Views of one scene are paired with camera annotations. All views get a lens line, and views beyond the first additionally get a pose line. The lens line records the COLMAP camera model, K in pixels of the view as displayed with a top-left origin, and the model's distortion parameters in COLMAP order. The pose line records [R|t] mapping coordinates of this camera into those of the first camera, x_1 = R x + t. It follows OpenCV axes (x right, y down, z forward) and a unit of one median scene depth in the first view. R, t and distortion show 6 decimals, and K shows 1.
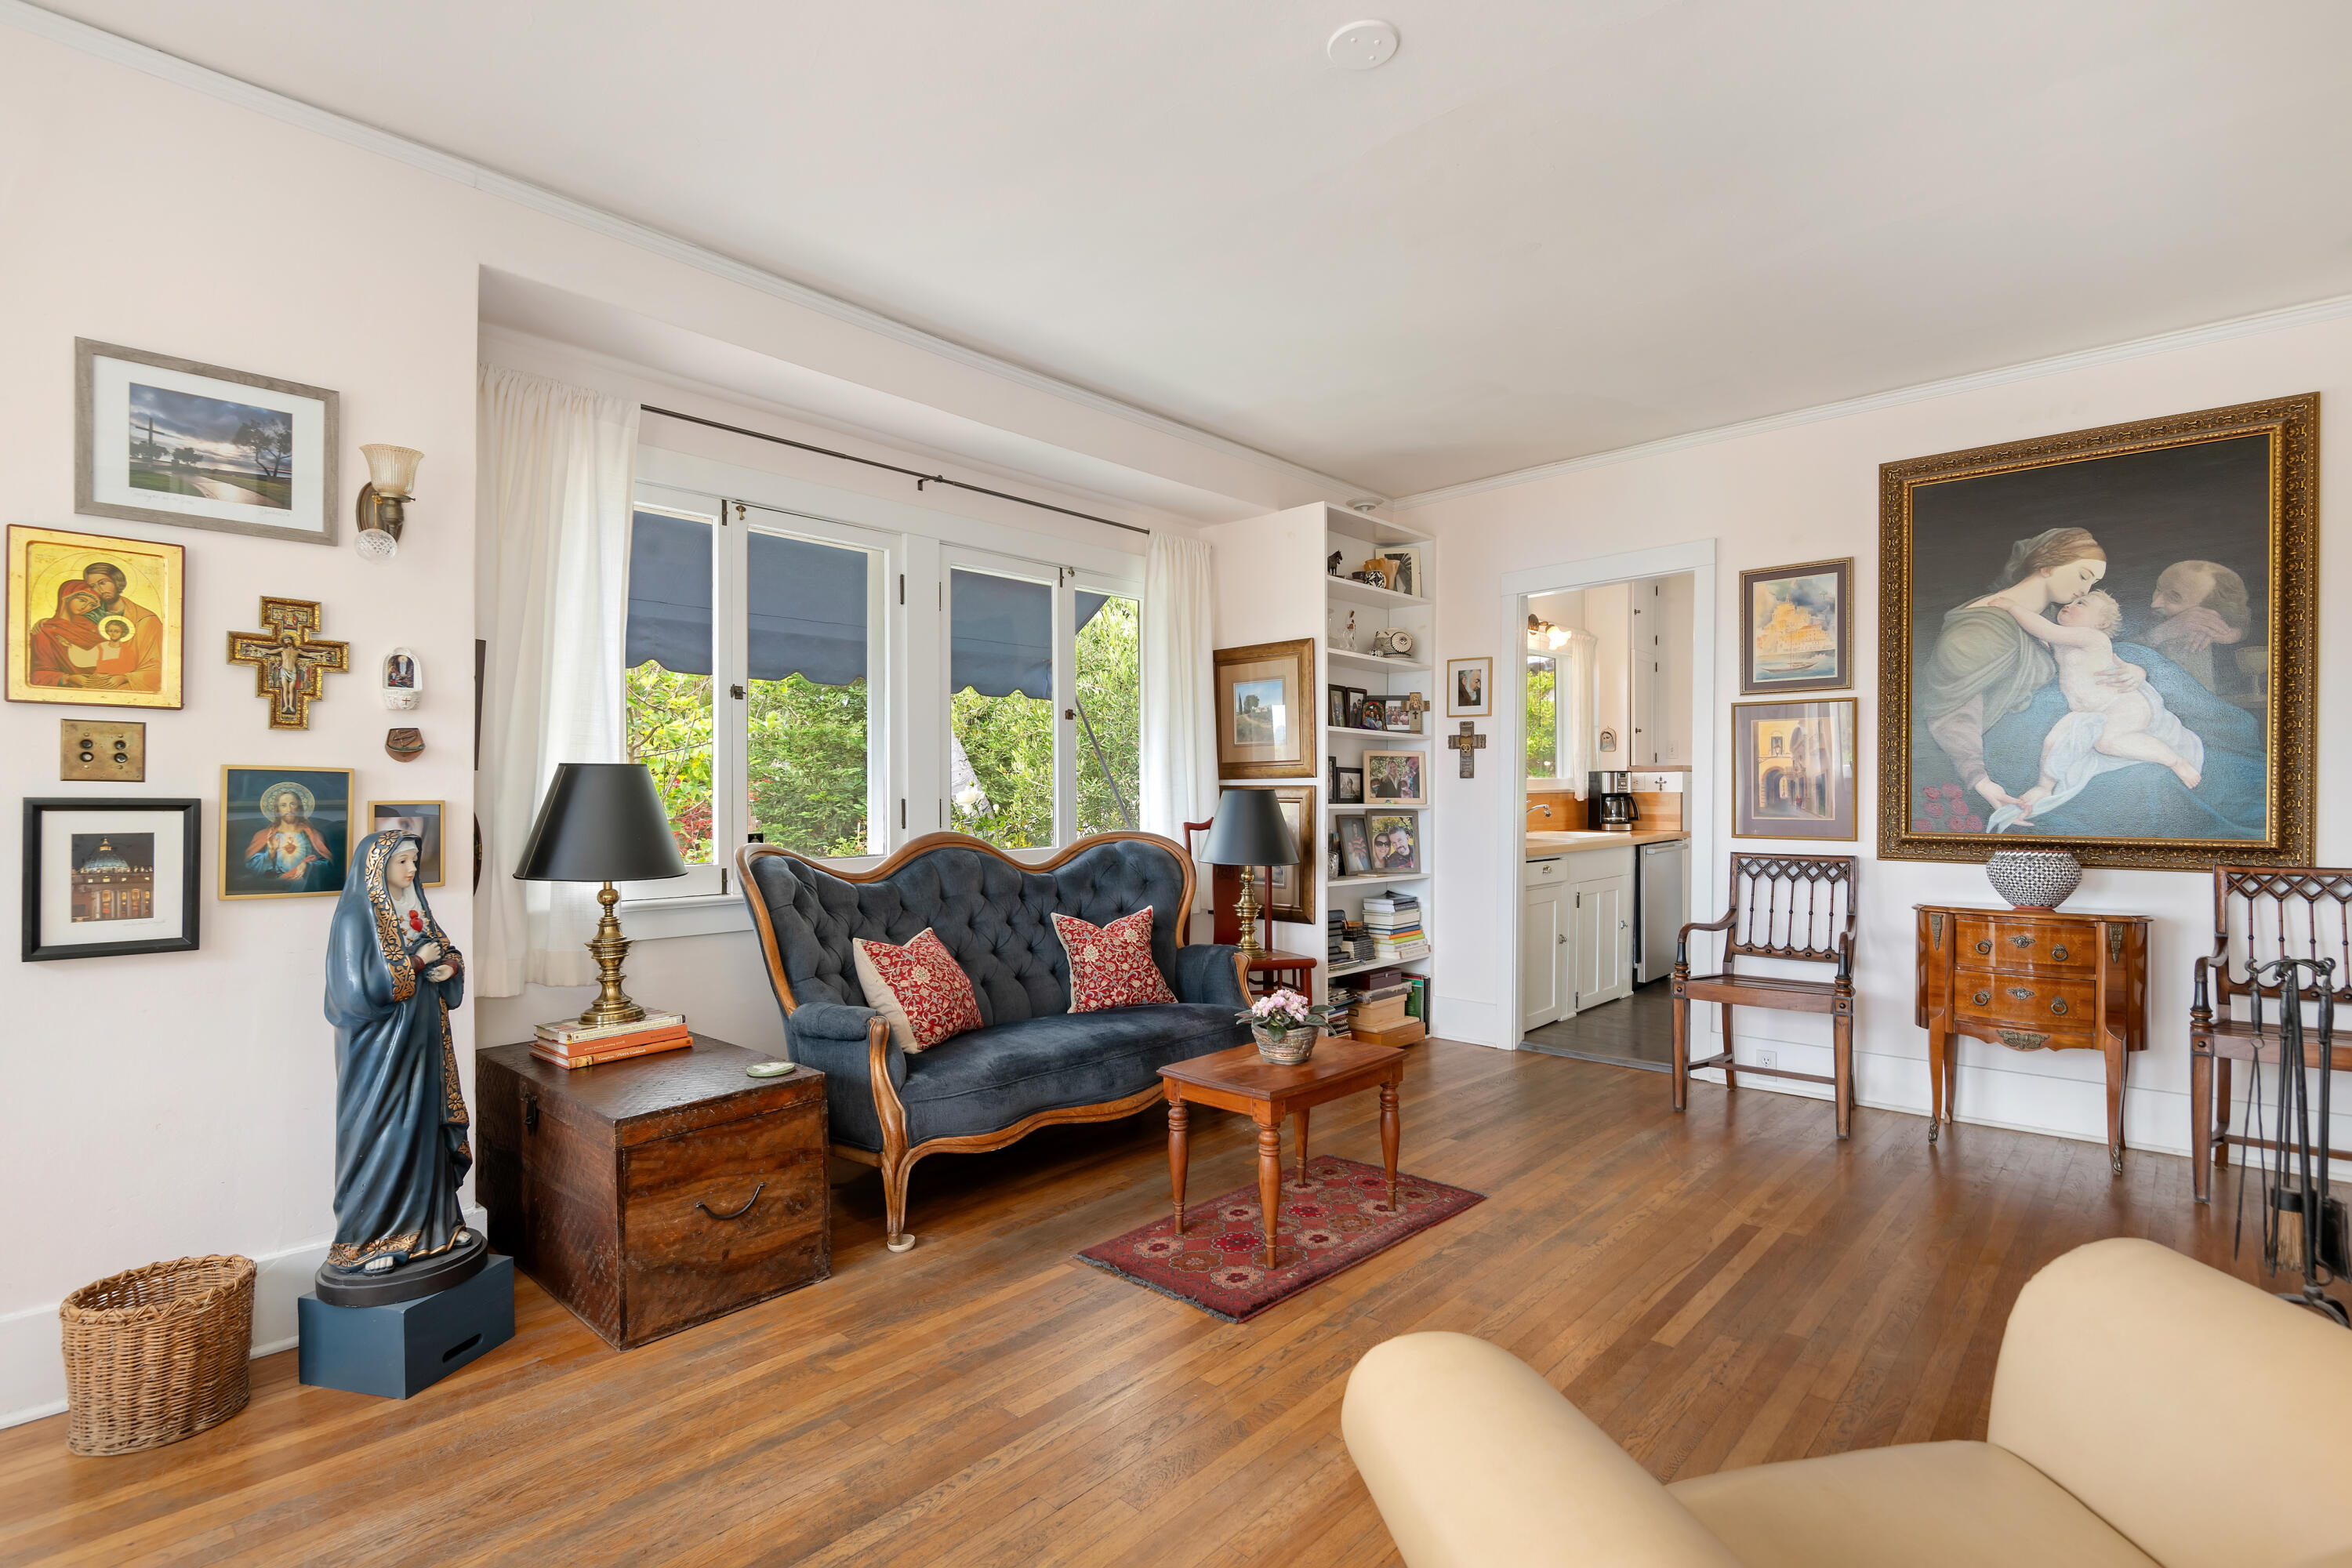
lens RADIAL K [[1107.2, 0, 1183.2], [0, 1107.2, 796.8], [0, 0, 1]] dist [-0.005931, -0.000664]
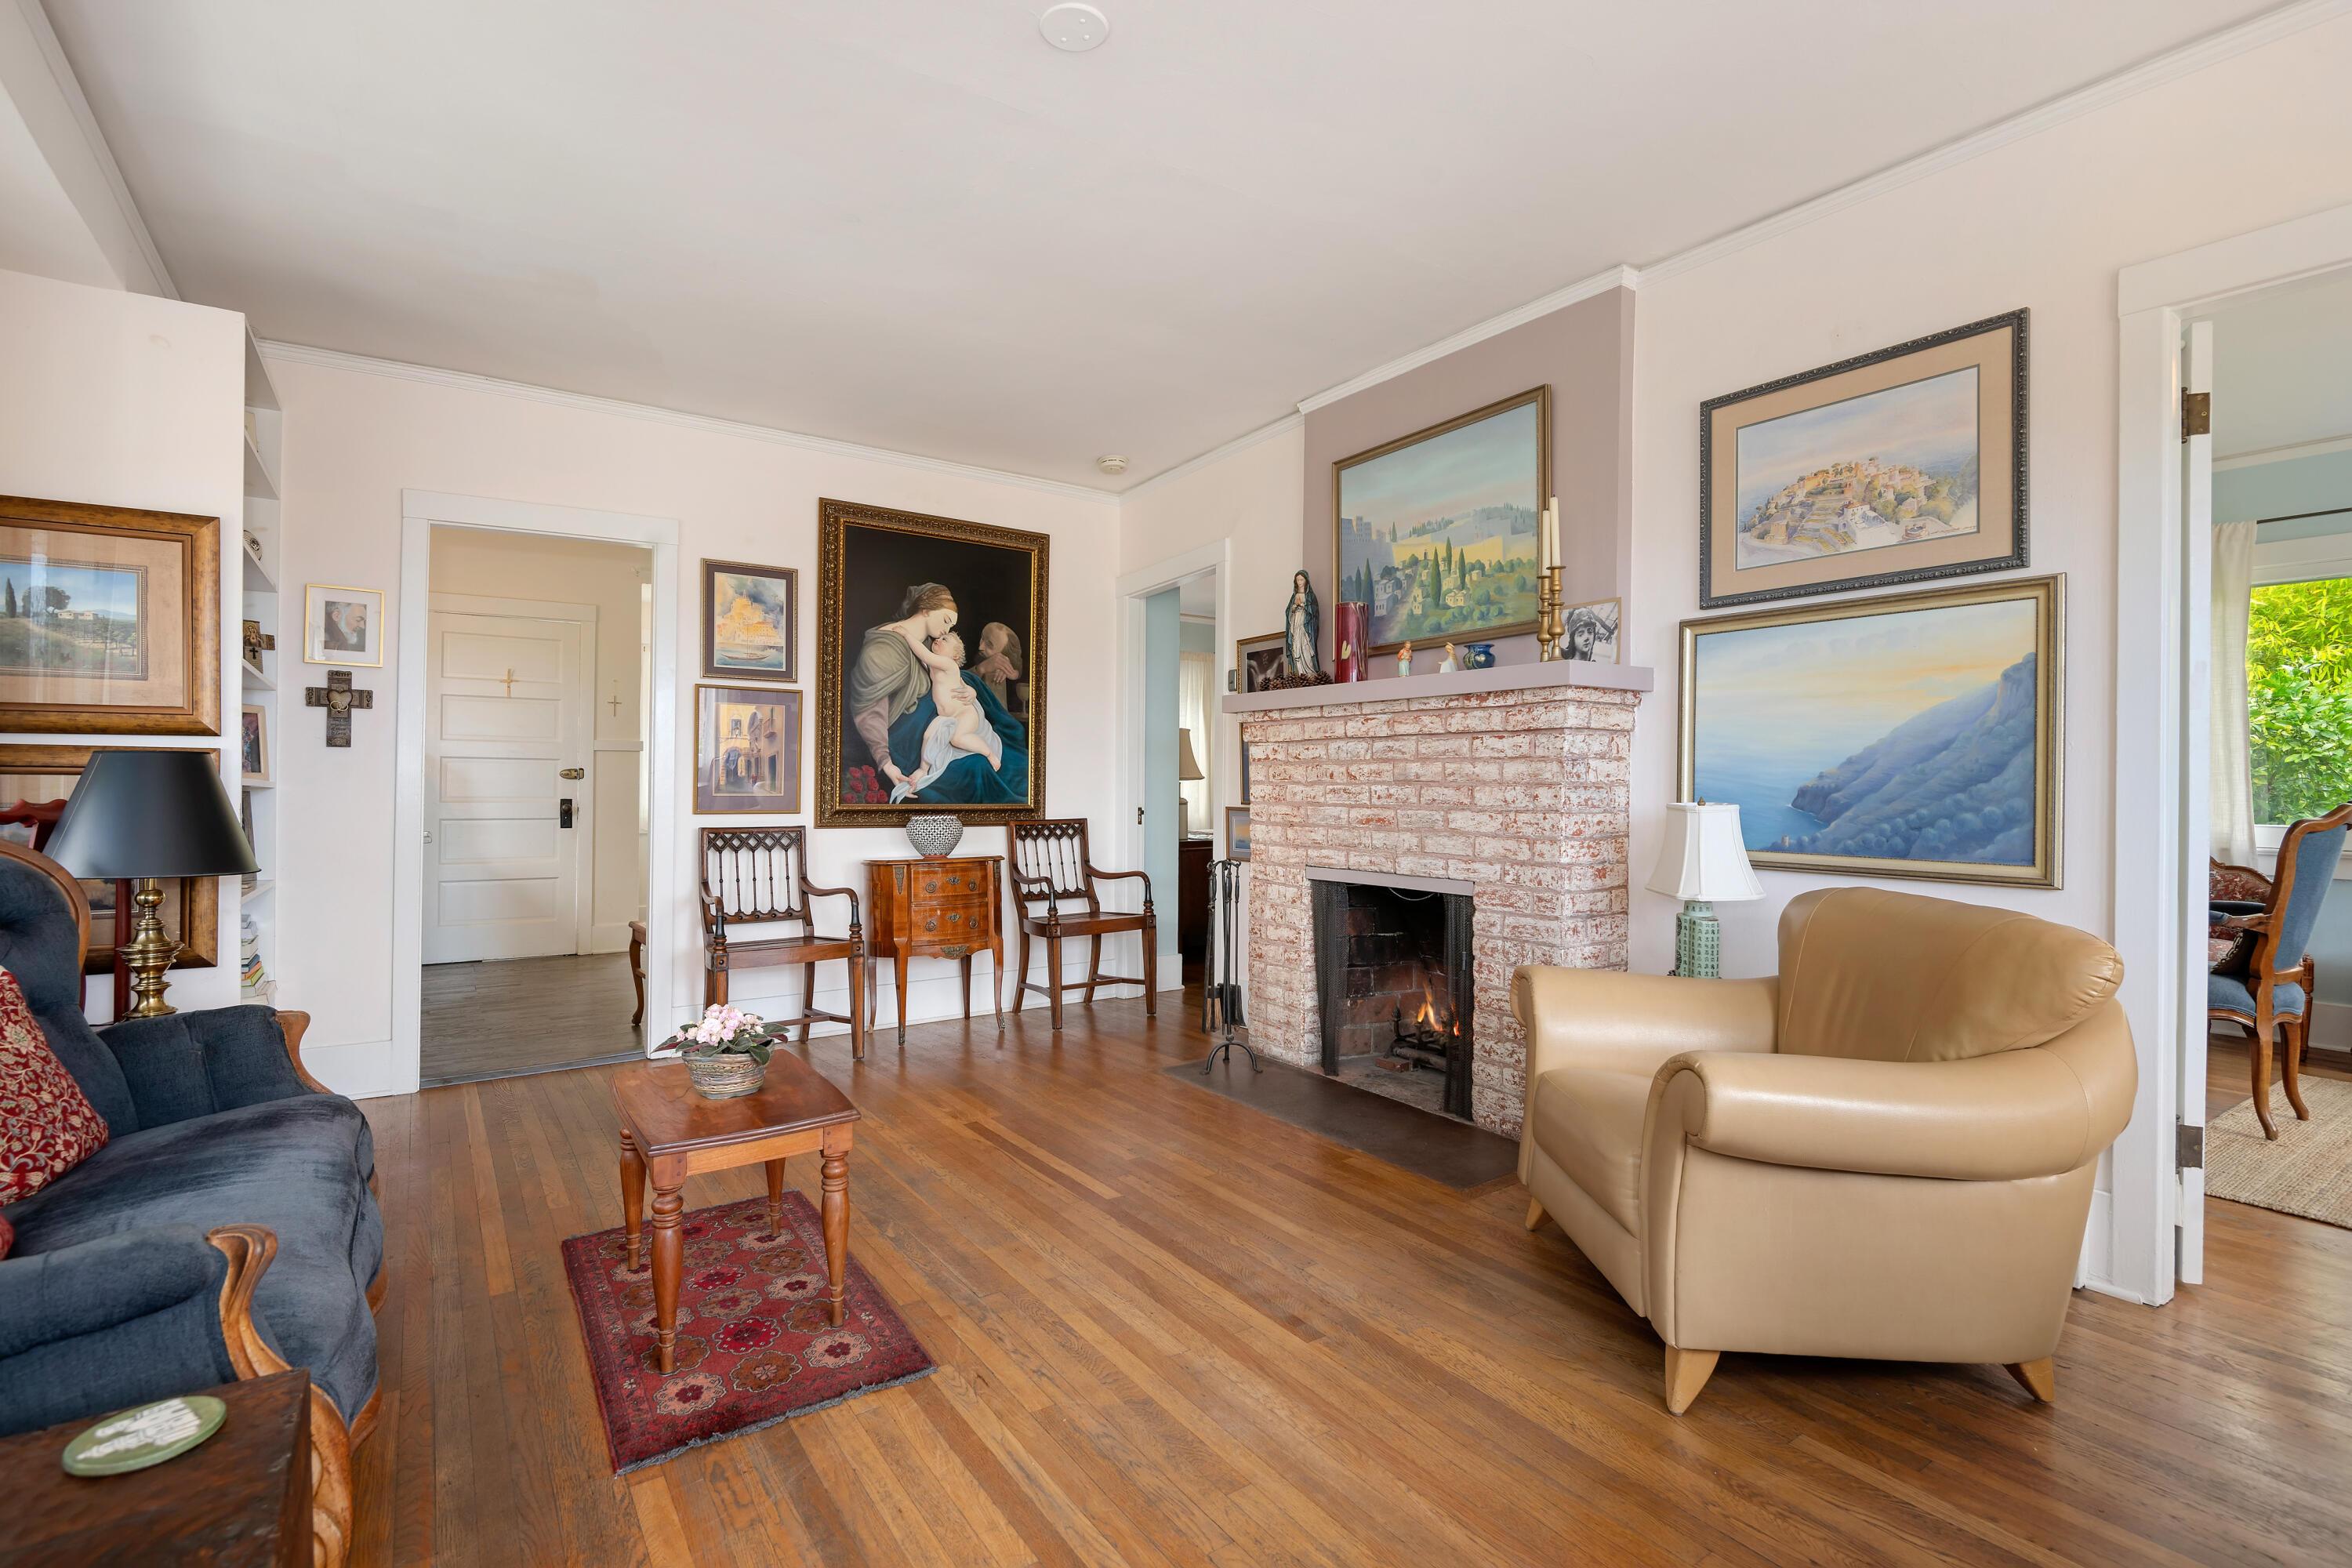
lens RADIAL K [[1084.2, 0, 1184.9], [0, 1084.2, 781.0], [0, 0, 1]] dist [-0.003589, -0.002842]
pose [[0.205505, 0.006650, 0.978633, -0.467083], [-0.001921, 0.999978, -0.006392, 0.013613], [-0.978654, -0.000566, 0.205514, 0.400809]]
